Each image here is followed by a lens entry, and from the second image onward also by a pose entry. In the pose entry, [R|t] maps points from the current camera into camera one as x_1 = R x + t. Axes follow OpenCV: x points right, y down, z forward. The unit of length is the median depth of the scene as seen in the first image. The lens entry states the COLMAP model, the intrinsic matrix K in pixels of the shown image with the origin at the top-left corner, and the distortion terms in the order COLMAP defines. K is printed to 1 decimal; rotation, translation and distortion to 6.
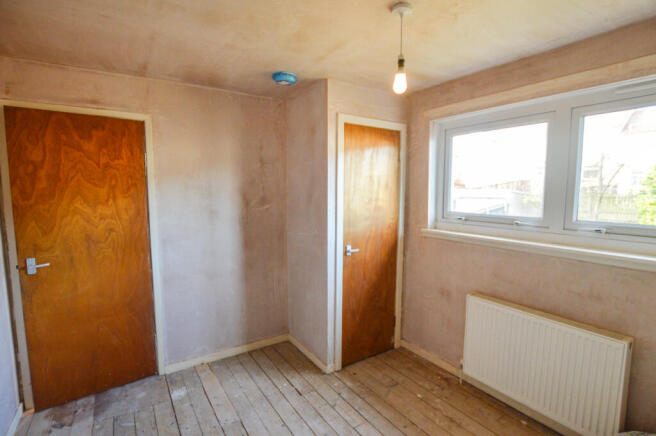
lens RADIAL K [[310.8, 0, 321.6], [0, 310.8, 220.8], [0, 0, 1]] dist [-0.016865, 0.004315]
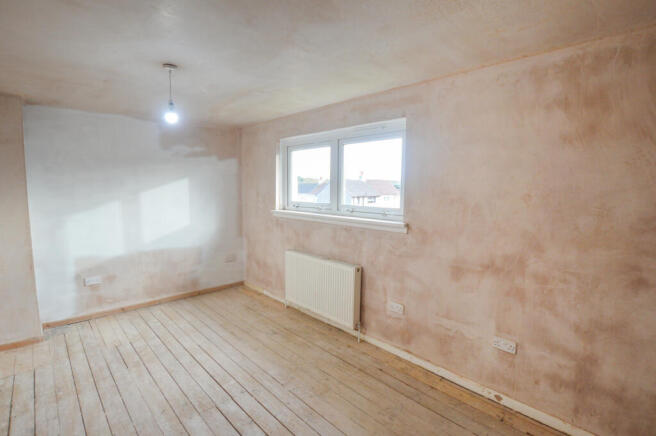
lens RADIAL K [[310.8, 0, 324.4], [0, 310.8, 222.6], [0, 0, 1]] dist [-0.016865, 0.004315]
pose [[0.985110, -0.016245, 0.171158, 0.385311], [0.014157, 0.999810, 0.013415, 0.069082], [-0.171344, -0.010792, 0.985152, -0.642800]]
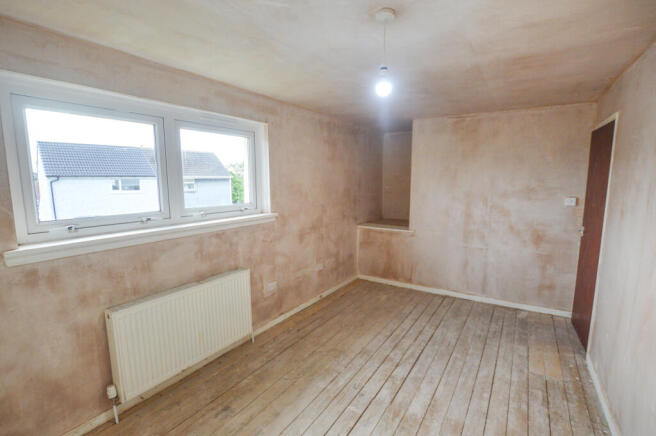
lens RADIAL K [[310.8, 0, 324.2], [0, 310.8, 223.2], [0, 0, 1]] dist [-0.016865, 0.004315]
pose [[-0.392681, -0.133287, 0.909965, -0.549823], [0.099987, 0.977390, 0.186311, -0.113161], [-0.914223, 0.164146, -0.370476, 0.864912]]
